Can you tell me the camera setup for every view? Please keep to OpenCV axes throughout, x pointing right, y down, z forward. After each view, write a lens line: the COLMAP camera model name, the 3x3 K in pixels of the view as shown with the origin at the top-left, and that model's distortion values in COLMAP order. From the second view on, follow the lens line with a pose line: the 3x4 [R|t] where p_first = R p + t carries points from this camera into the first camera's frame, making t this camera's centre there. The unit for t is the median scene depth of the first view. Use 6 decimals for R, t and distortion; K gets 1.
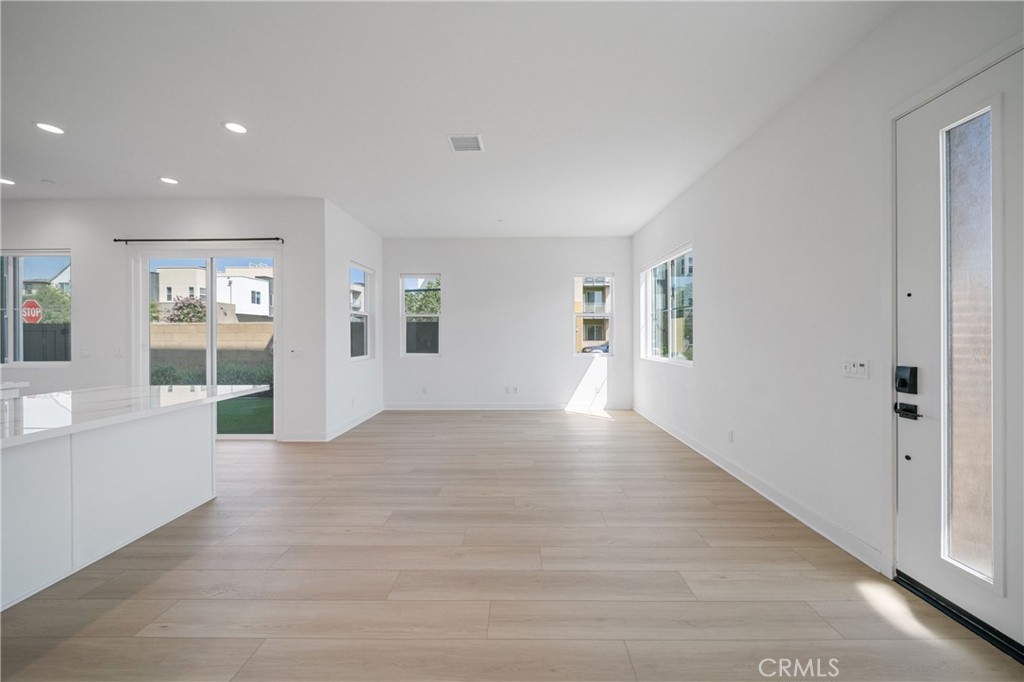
lens RADIAL K [[358.3, 0, 512.3], [0, 358.3, 336.4], [0, 0, 1]] dist [0.000290, 0.000001]
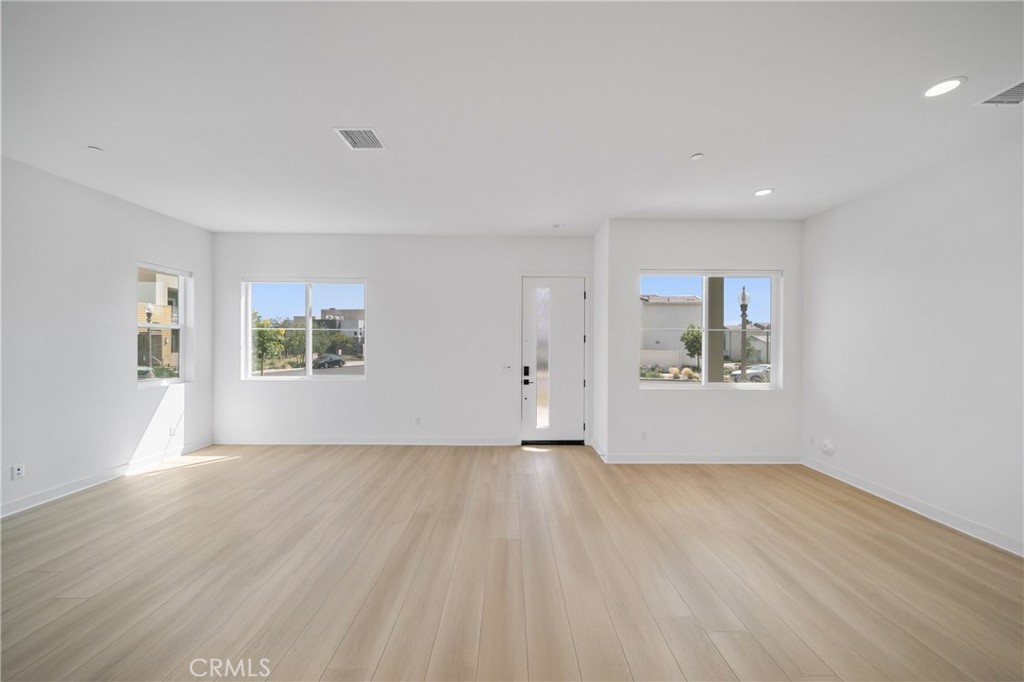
lens RADIAL K [[358.3, 0, 515.1], [0, 358.3, 339.3], [0, 0, 1]] dist [0.000290, 0.000001]
pose [[-0.022391, 0.009823, 0.999701, -0.498003], [-0.001620, 0.999950, -0.009861, -0.028891], [-0.999748, -0.001840, -0.022374, 0.334254]]
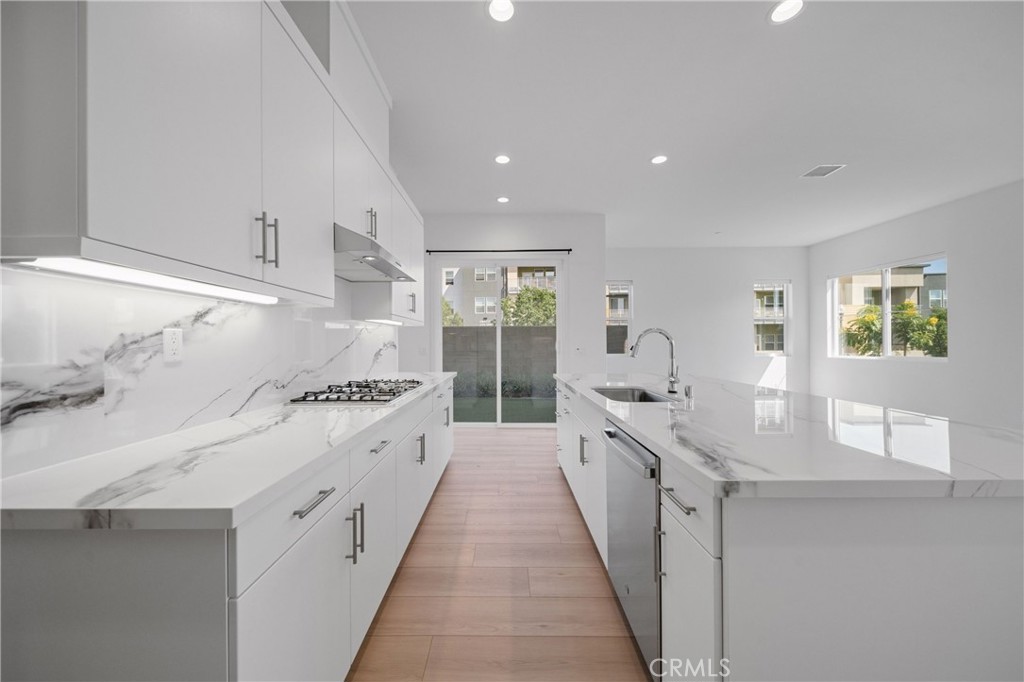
lens RADIAL K [[358.3, 0, 510.4], [0, 358.3, 343.6], [0, 0, 1]] dist [0.000290, 0.000001]
pose [[0.999926, -0.003180, 0.011732, -0.598516], [0.003182, 0.999995, -0.000126, 0.015933], [-0.011732, 0.000163, 0.999931, -0.089193]]
